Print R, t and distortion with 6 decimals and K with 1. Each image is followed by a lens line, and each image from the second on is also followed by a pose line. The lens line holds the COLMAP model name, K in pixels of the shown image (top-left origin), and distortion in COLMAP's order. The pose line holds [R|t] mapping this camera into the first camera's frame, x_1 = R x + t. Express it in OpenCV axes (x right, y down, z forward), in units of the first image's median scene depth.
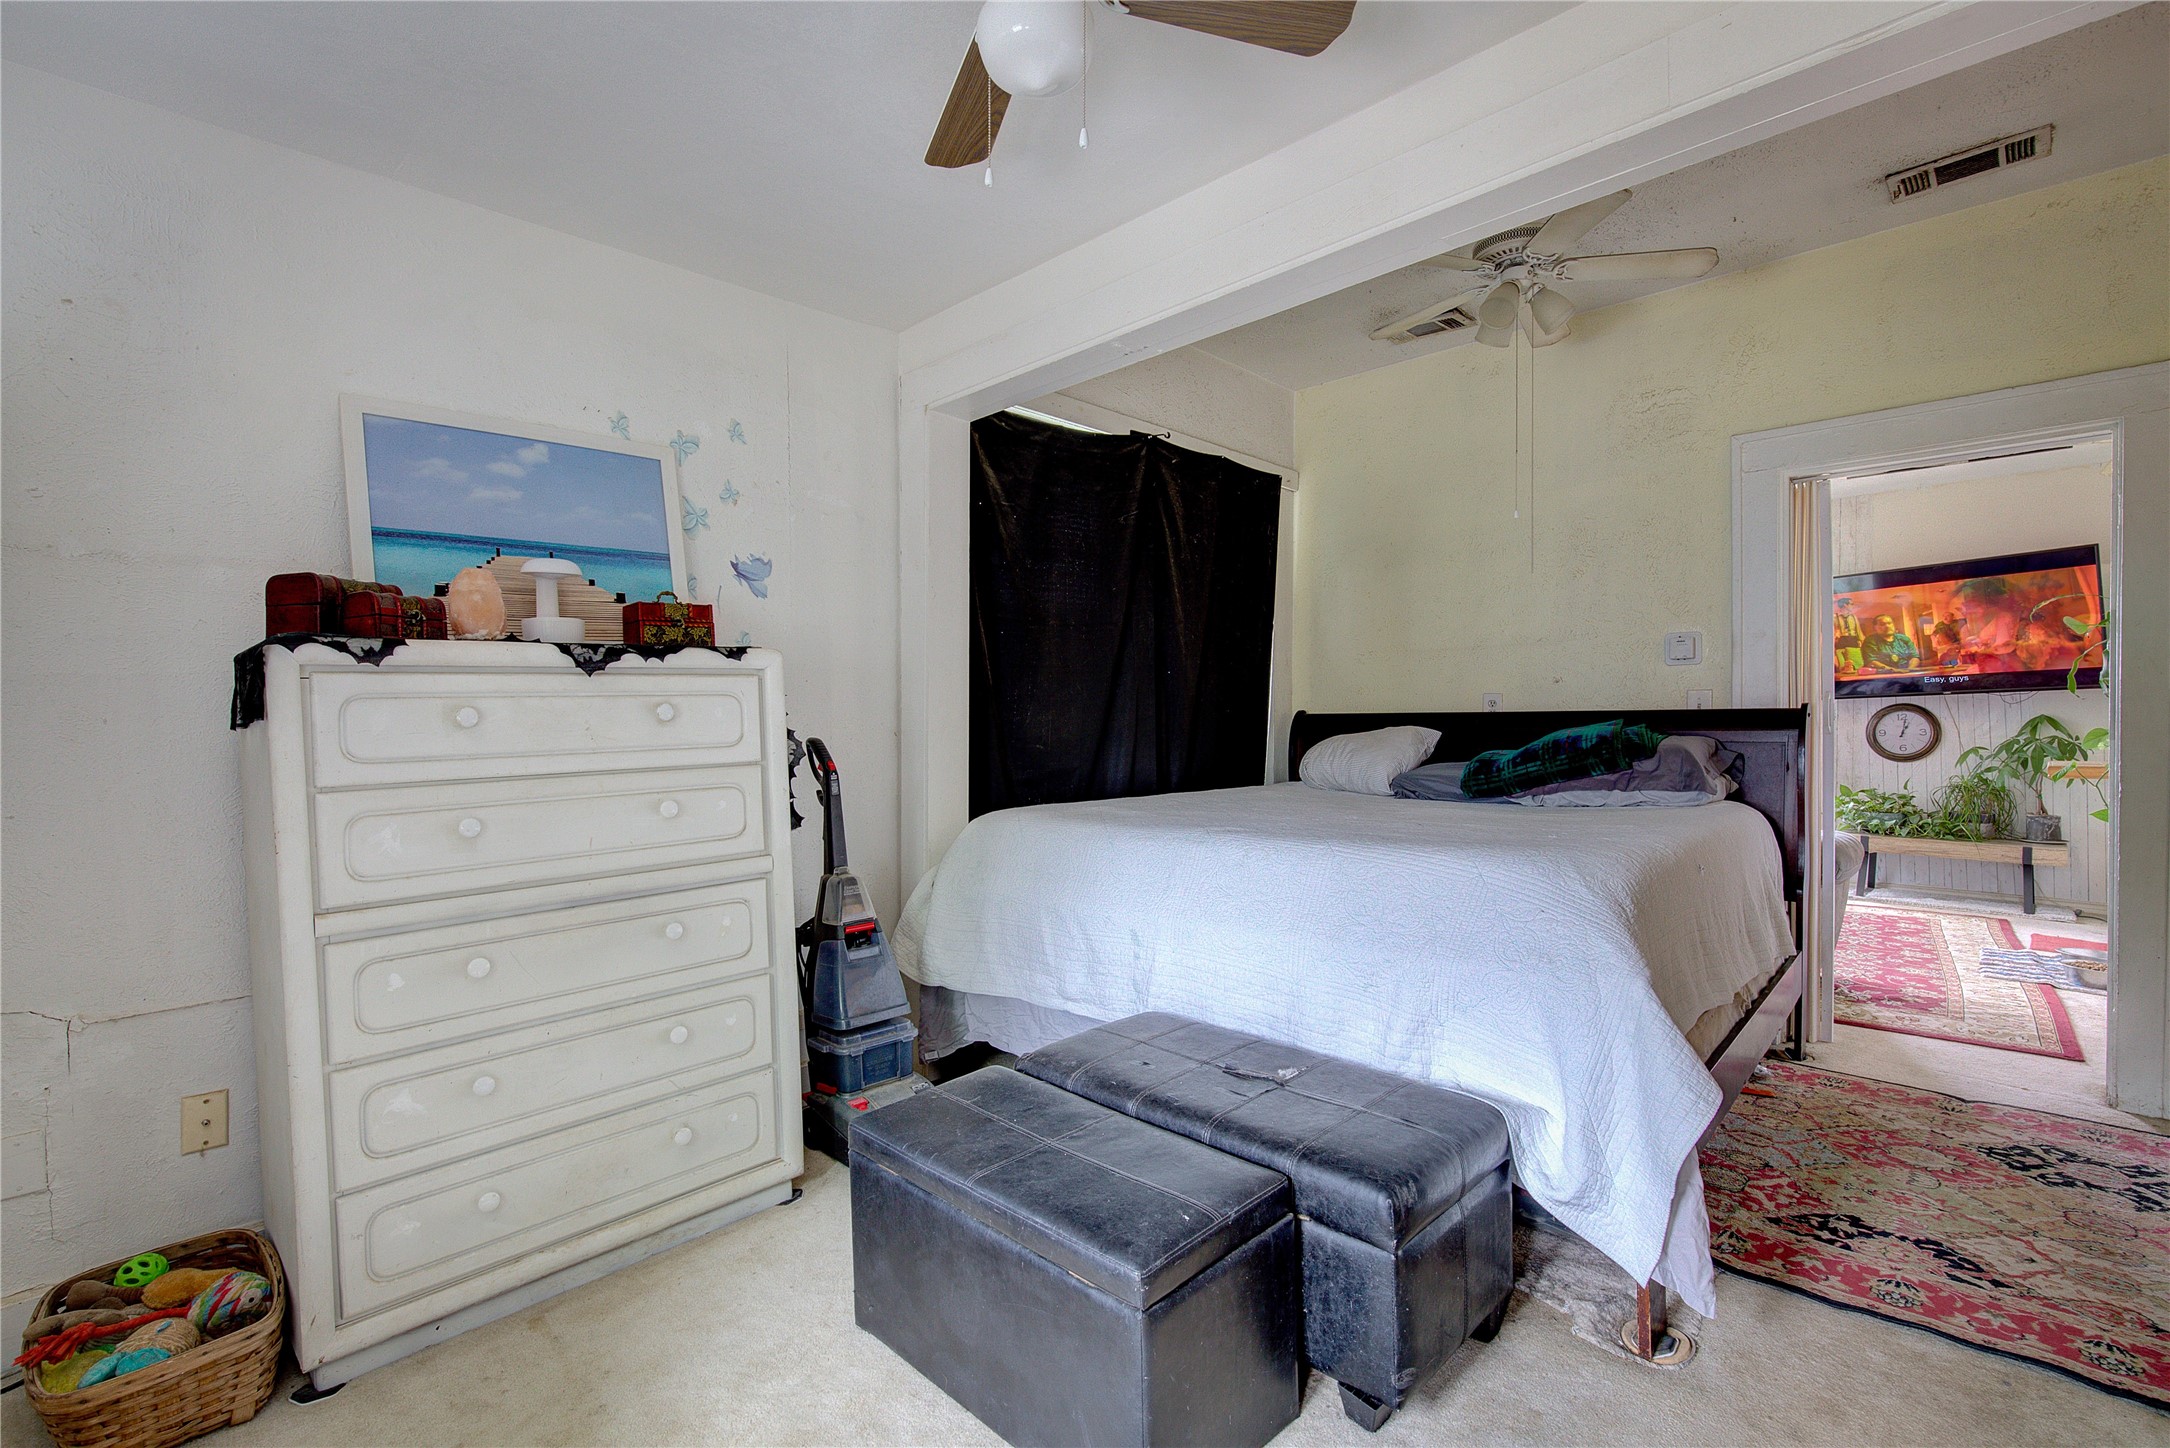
lens RADIAL K [[985.8, 0, 1096.4], [0, 985.8, 734.6], [0, 0, 1]] dist [0.000451, -0.000475]
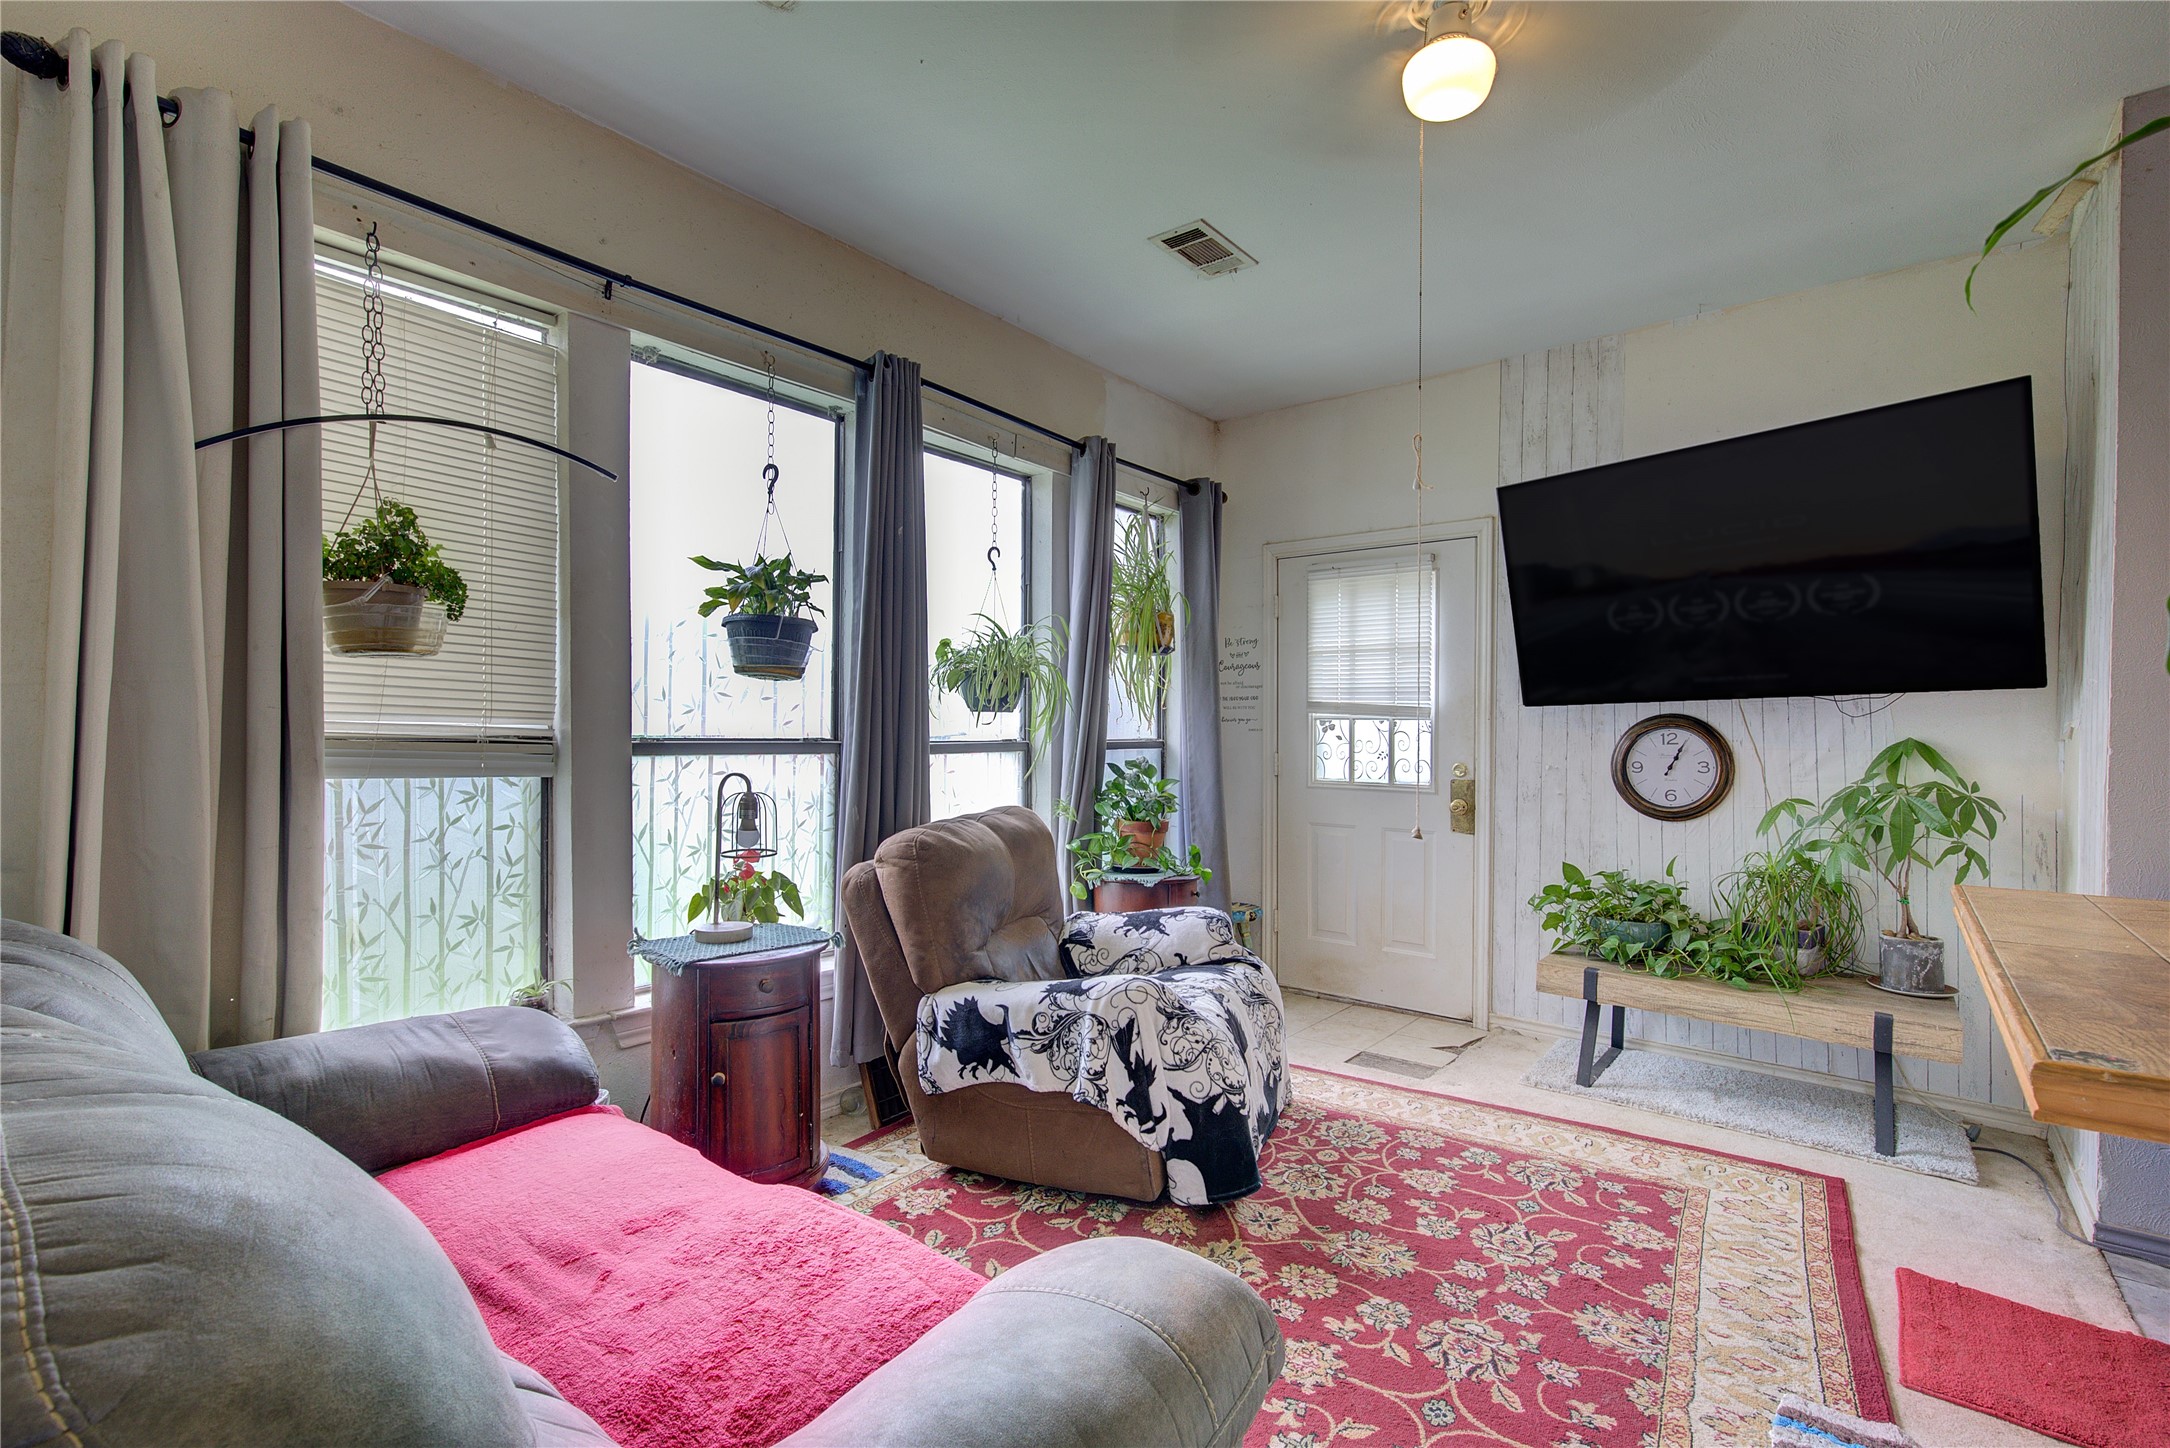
lens RADIAL K [[985.8, 0, 1102.8], [0, 985.8, 729.5], [0, 0, 1]] dist [0.000451, -0.000475]
pose [[0.995260, 0.010636, 0.096661, 0.486667], [-0.009986, 0.999924, -0.007207, -0.017320], [-0.096731, 0.006208, 0.995291, 0.524500]]
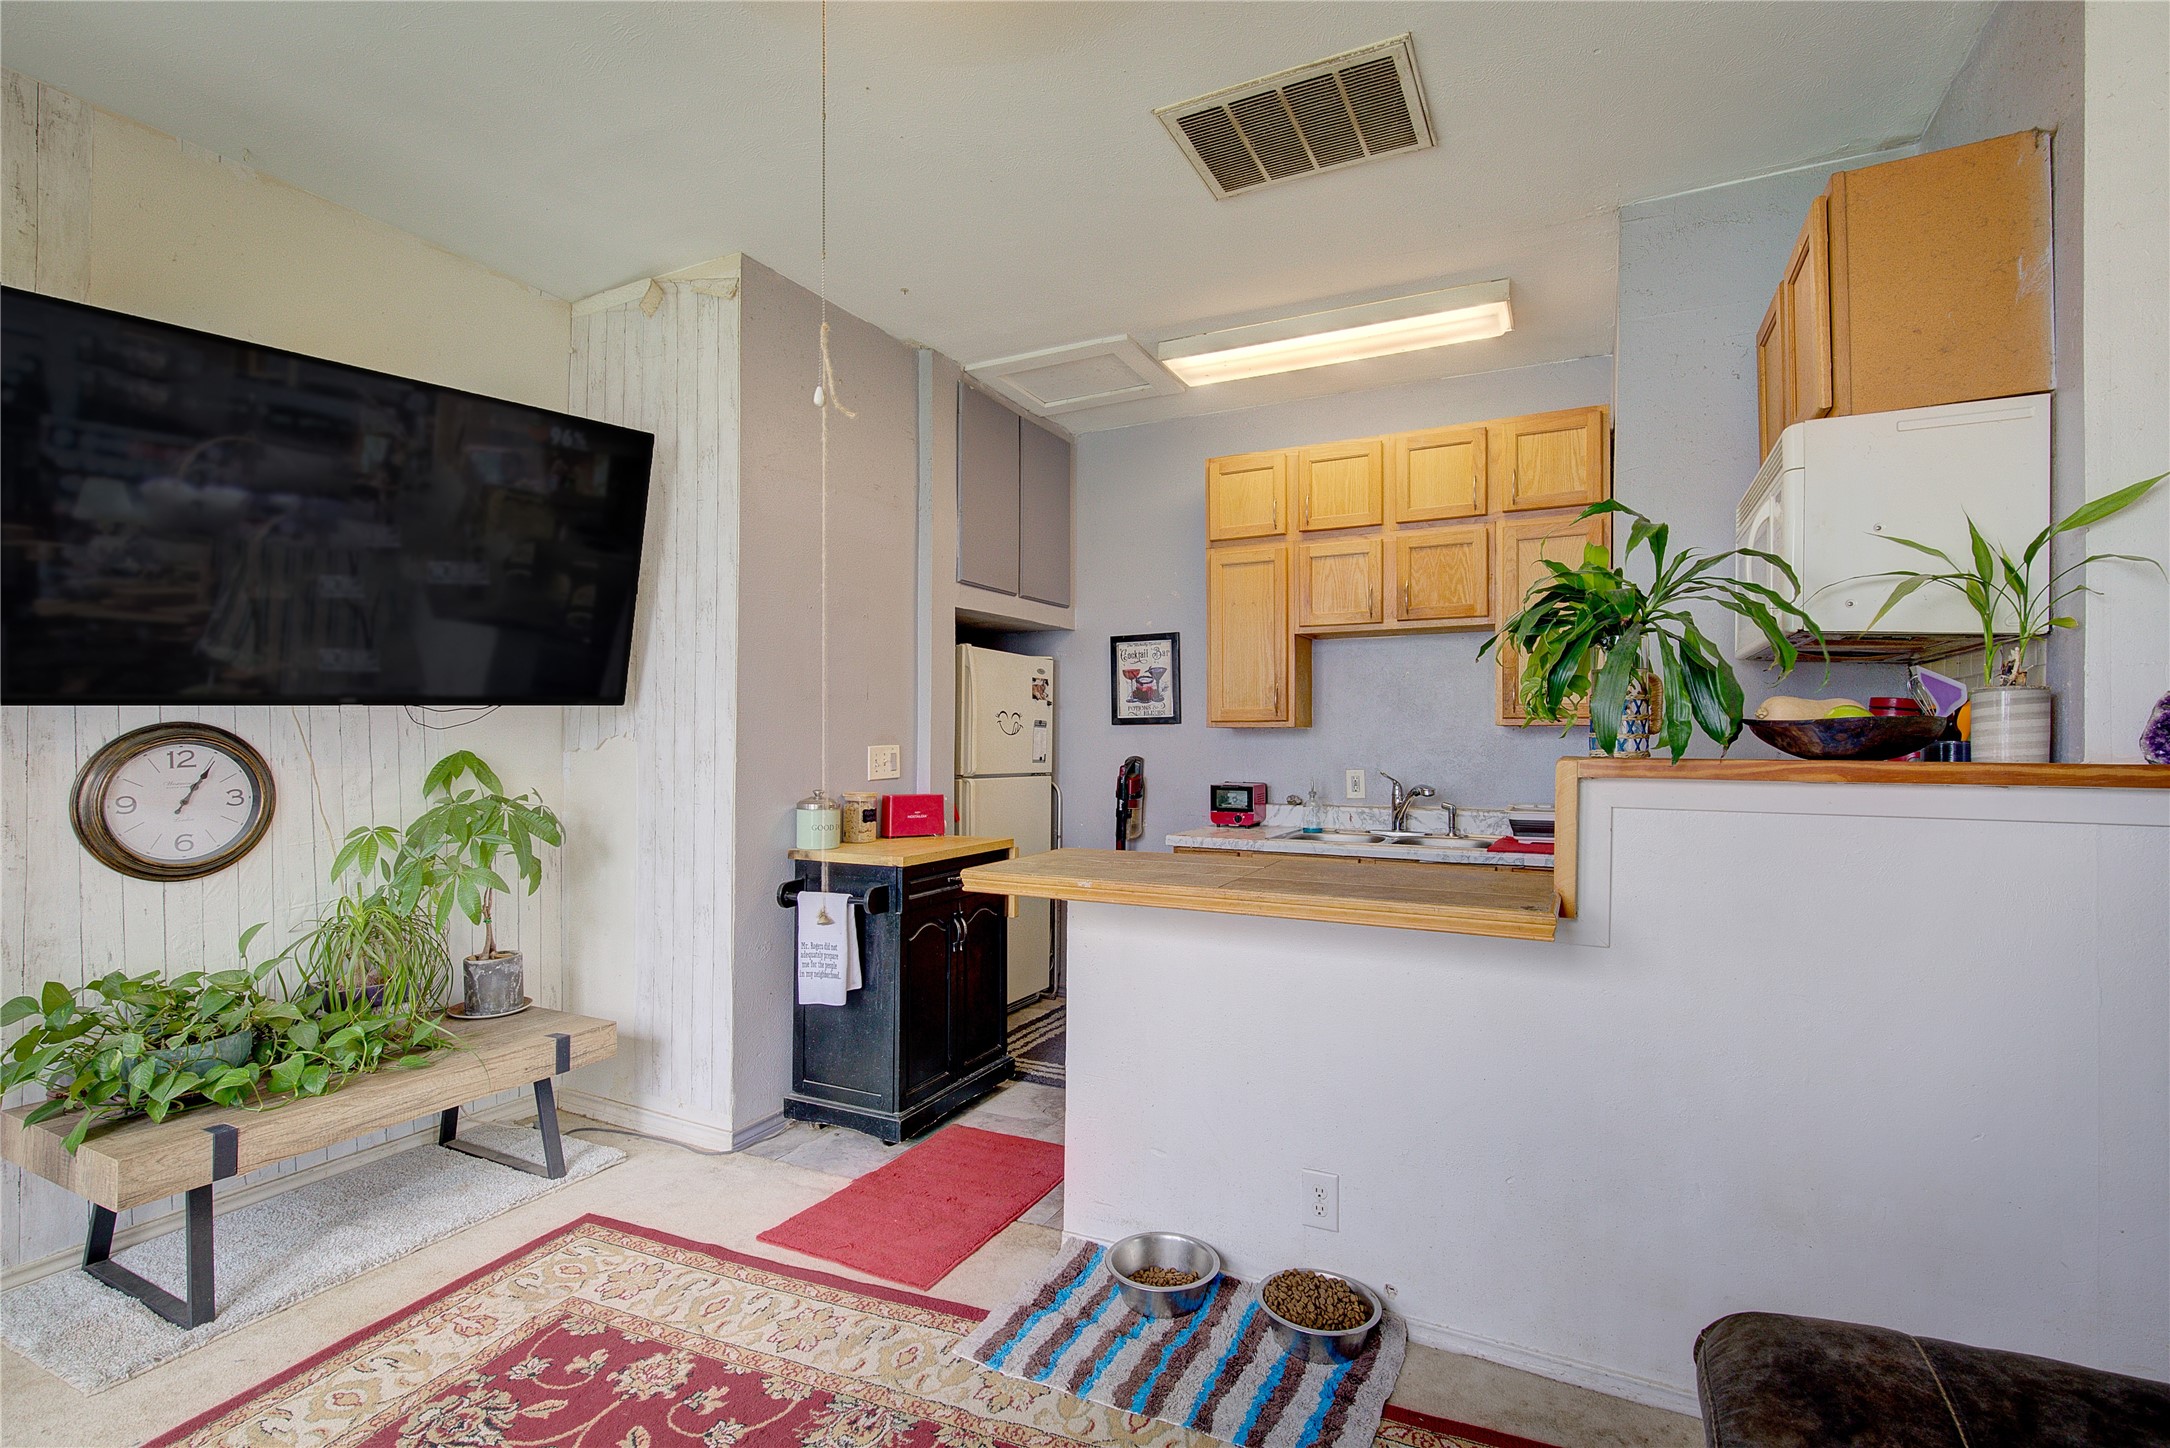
lens RADIAL K [[985.8, 0, 1082.4], [0, 985.8, 736.0], [0, 0, 1]] dist [0.000451, -0.000475]
pose [[-0.285369, 0.001033, 0.958417, 0.396400], [0.005326, 0.999986, 0.000508, -0.027100], [-0.958403, 0.005250, -0.285370, 0.840179]]
